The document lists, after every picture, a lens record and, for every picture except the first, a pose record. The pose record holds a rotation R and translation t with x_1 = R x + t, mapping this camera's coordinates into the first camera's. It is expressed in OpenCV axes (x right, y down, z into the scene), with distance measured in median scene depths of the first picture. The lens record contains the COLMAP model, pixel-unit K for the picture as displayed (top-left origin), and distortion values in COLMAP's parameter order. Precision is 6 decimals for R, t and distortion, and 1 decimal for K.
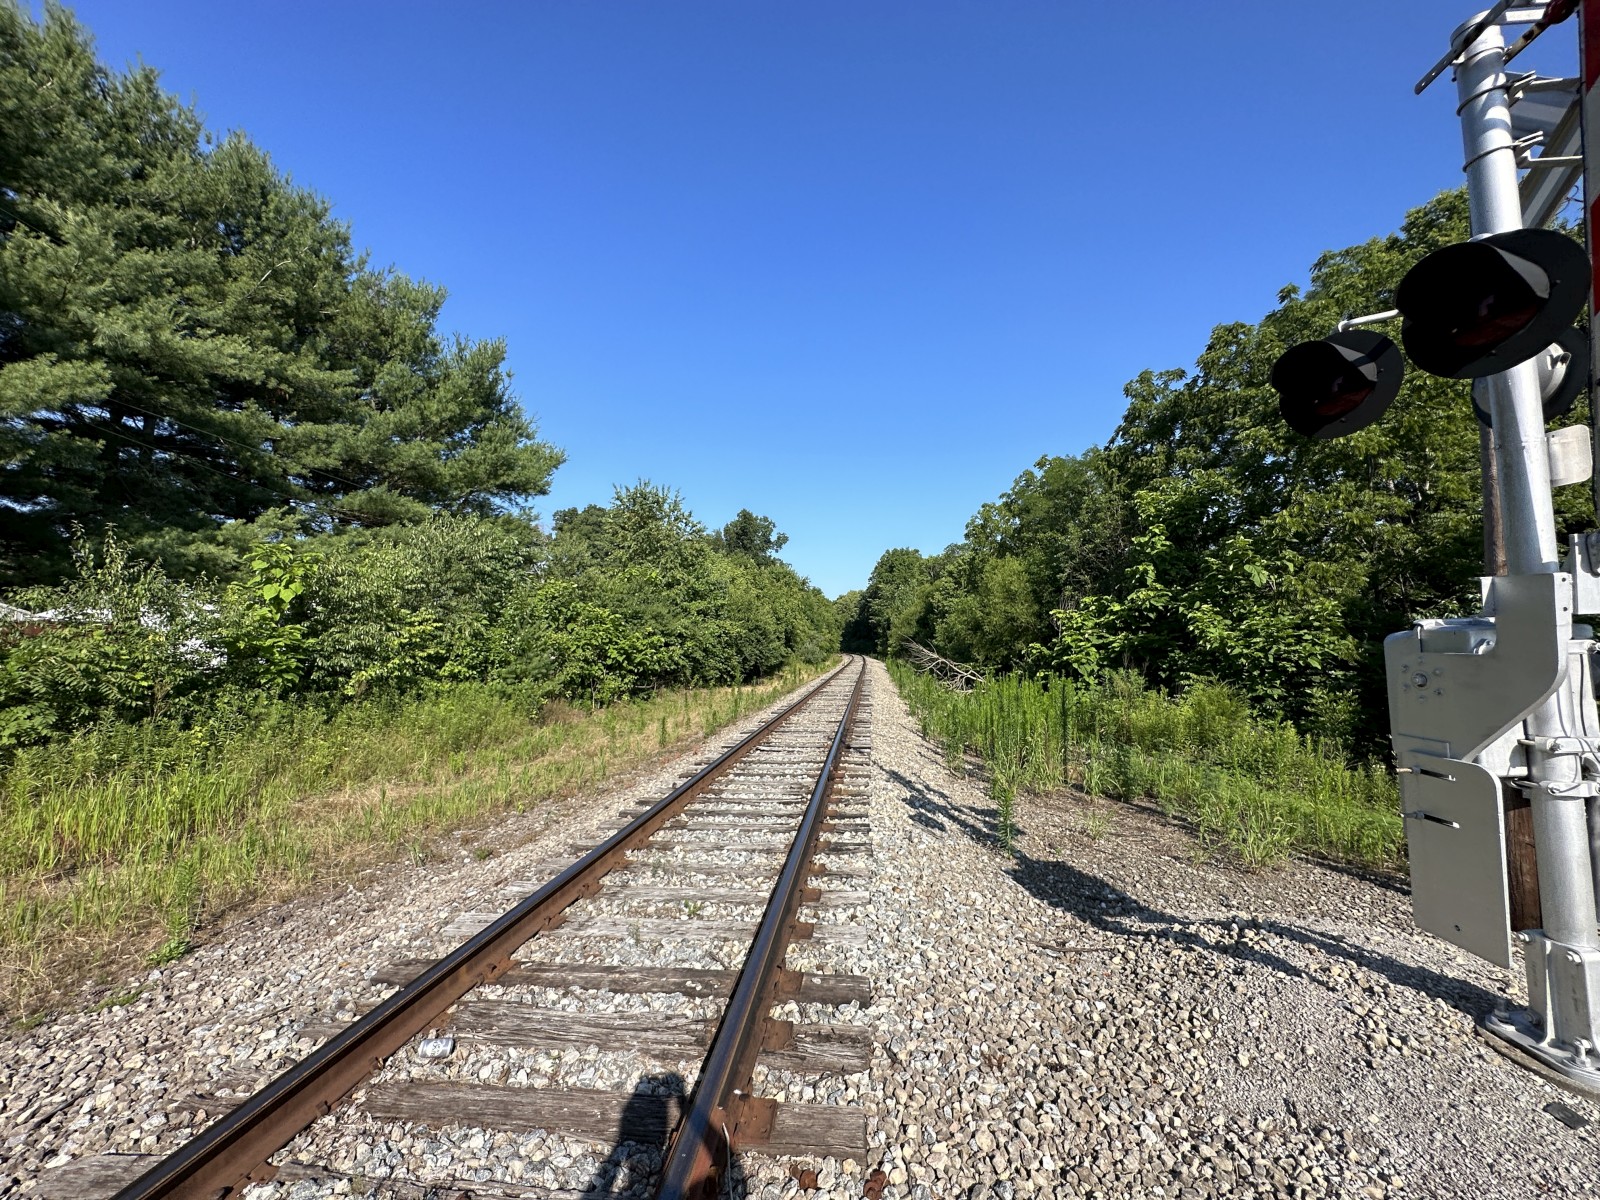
lens RADIAL K [[640.3, 0, 800.8], [0, 640.3, 601.5], [0, 0, 1]] dist [-0.002165, 0.000199]
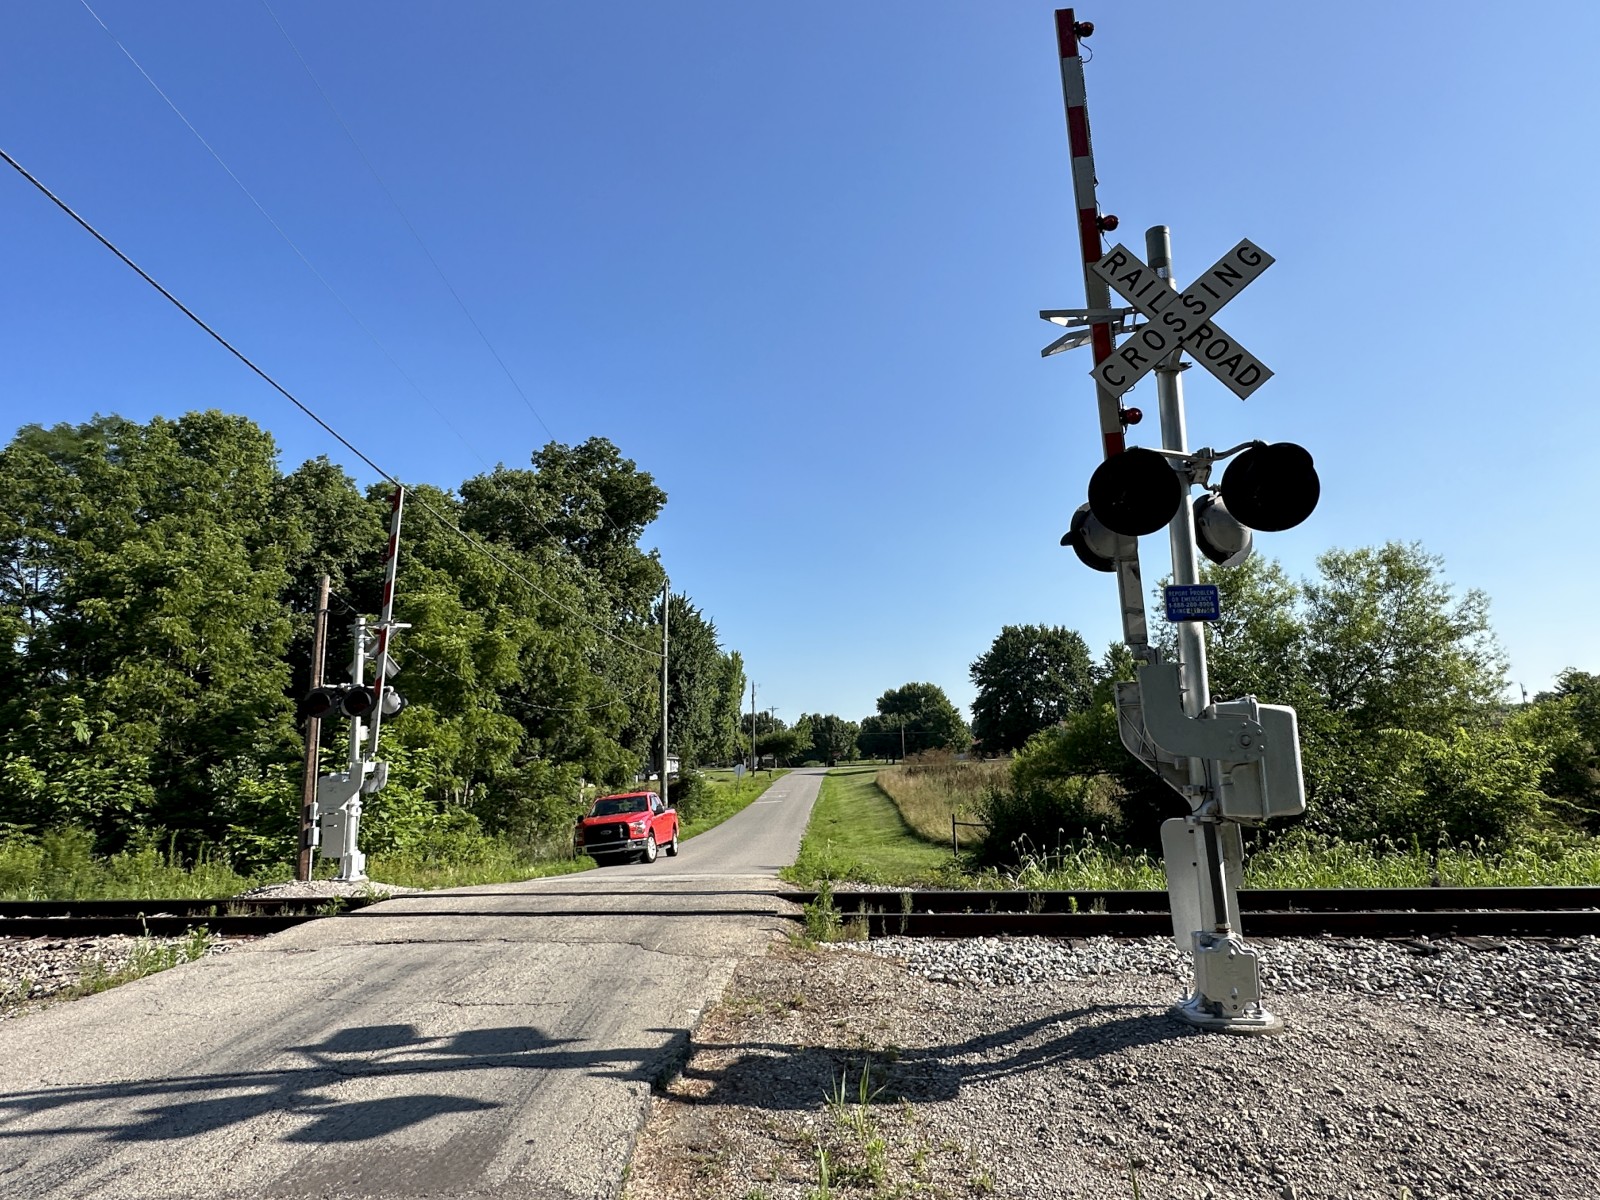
lens RADIAL K [[926.3, 0, 800.0], [0, 926.3, 600.0], [0, 0, 1]] dist [-0.004405, 0.001266]
pose [[0.098174, 0.189862, 0.976890, -0.846461], [-0.036976, 0.981650, -0.187071, -0.010823], [-0.994482, -0.017755, 0.103393, -0.451214]]
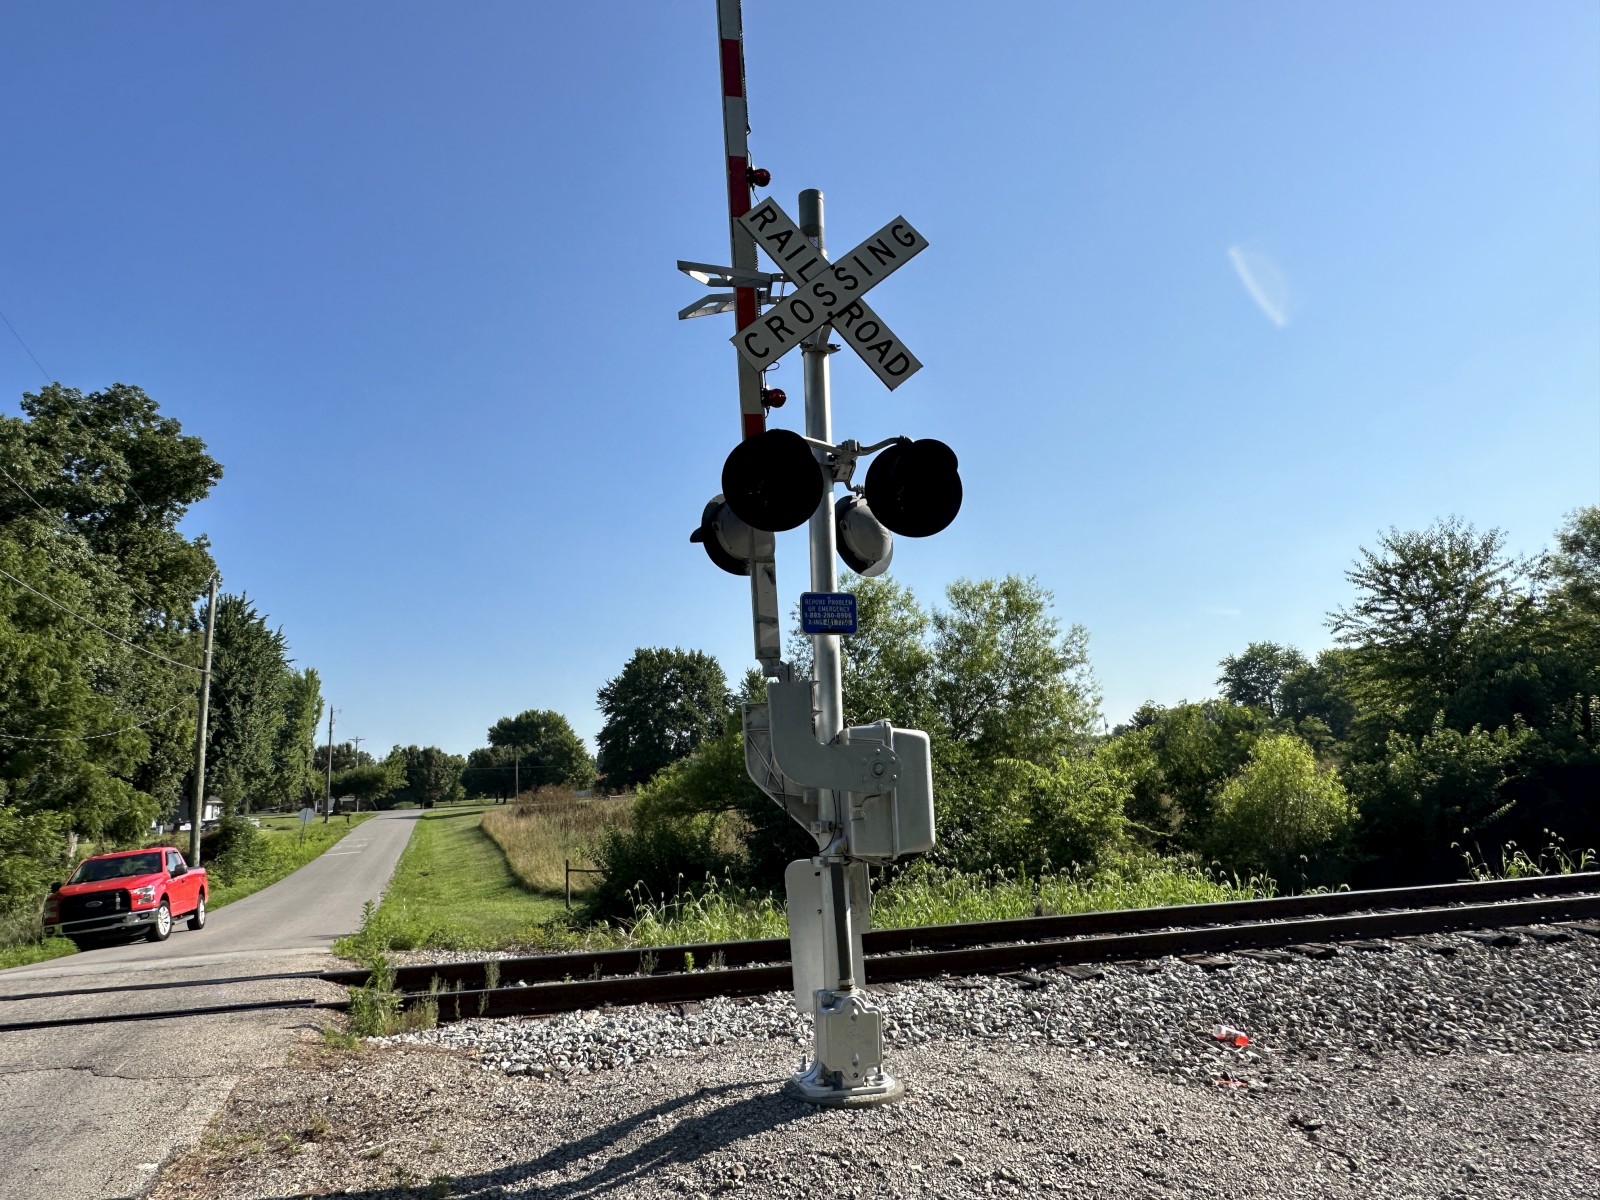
lens RADIAL K [[1023.6, 0, 800.0], [0, 1023.6, 600.0], [0, 0, 1]] dist [-0.002988, -0.001920]
pose [[-0.271951, 0.203960, 0.940448, -0.806743], [-0.008695, 0.976720, -0.214341, -0.012038], [-0.962272, -0.066467, -0.263847, -0.463429]]
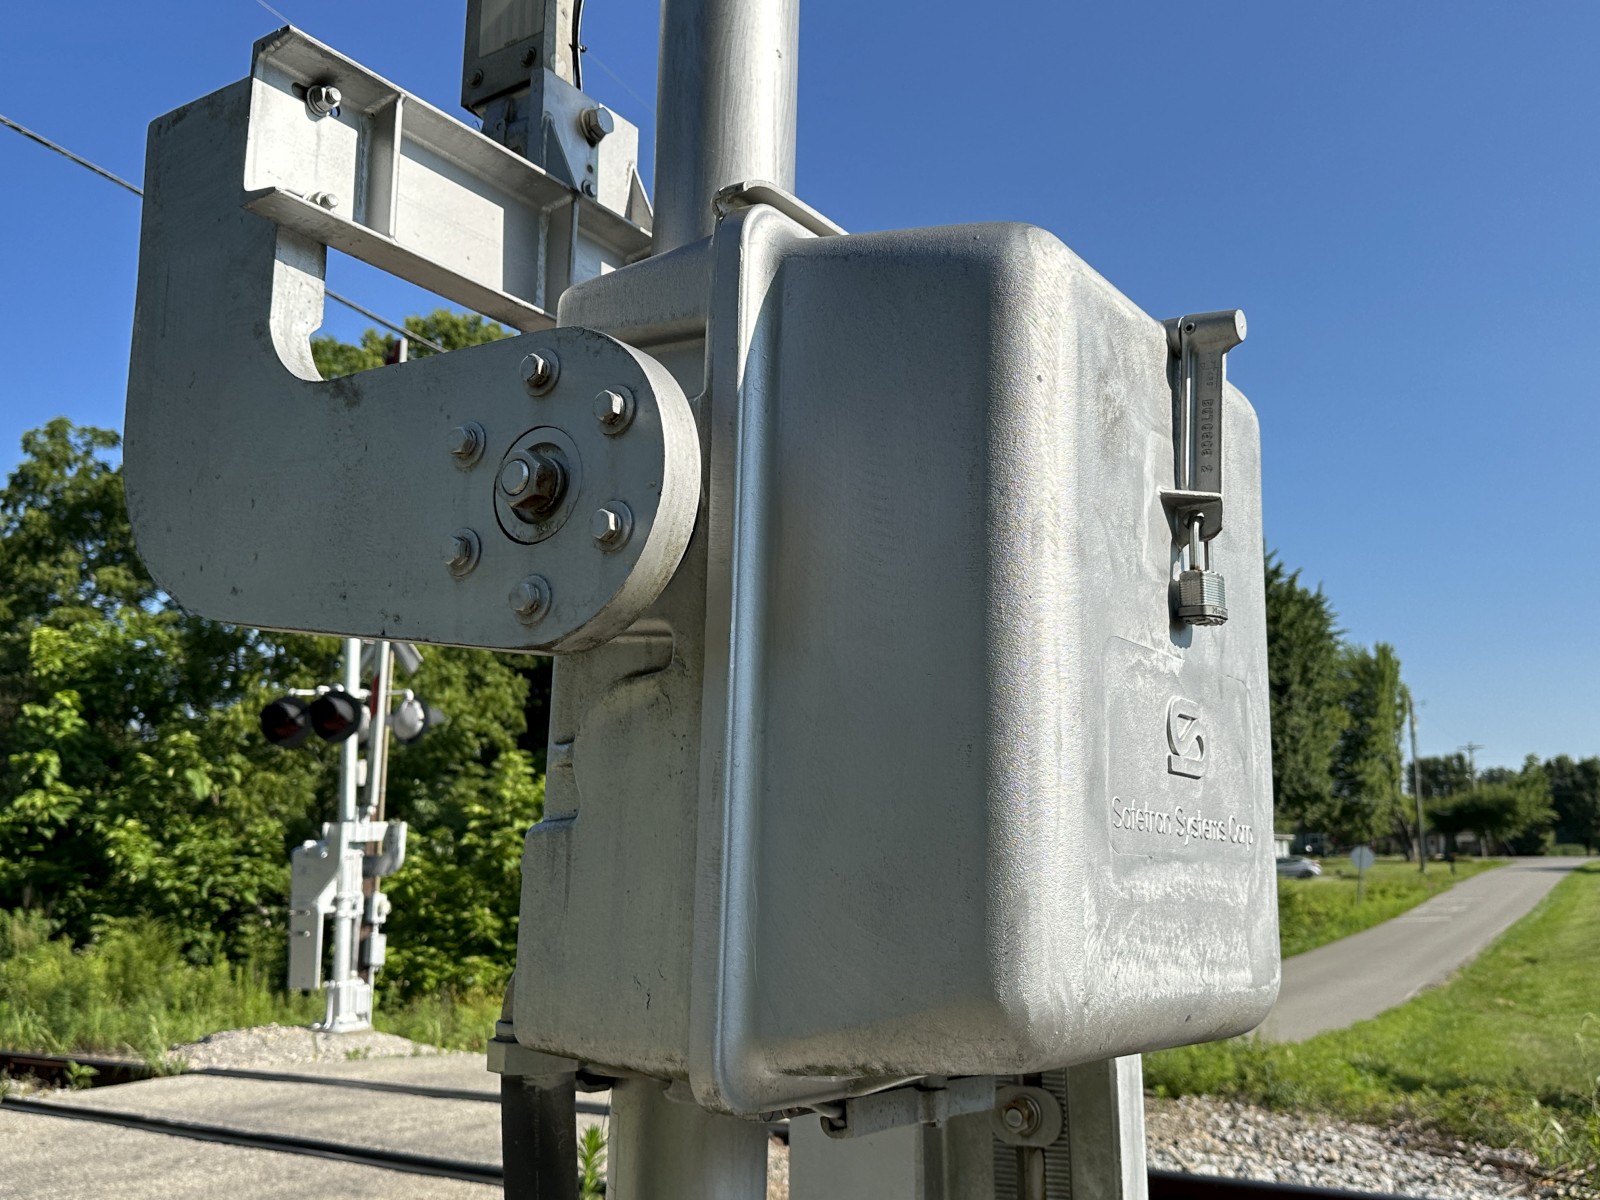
lens RADIAL K [[1517.0, 0, 800.0], [0, 1517.0, 600.0], [0, 0, 1]] dist [0.168447, -0.391656]
pose [[0.525096, 0.154323, 0.836934, -0.524188], [-0.047736, 0.987214, -0.152084, -0.013162], [-0.849703, 0.039907, 0.525749, -0.633652]]
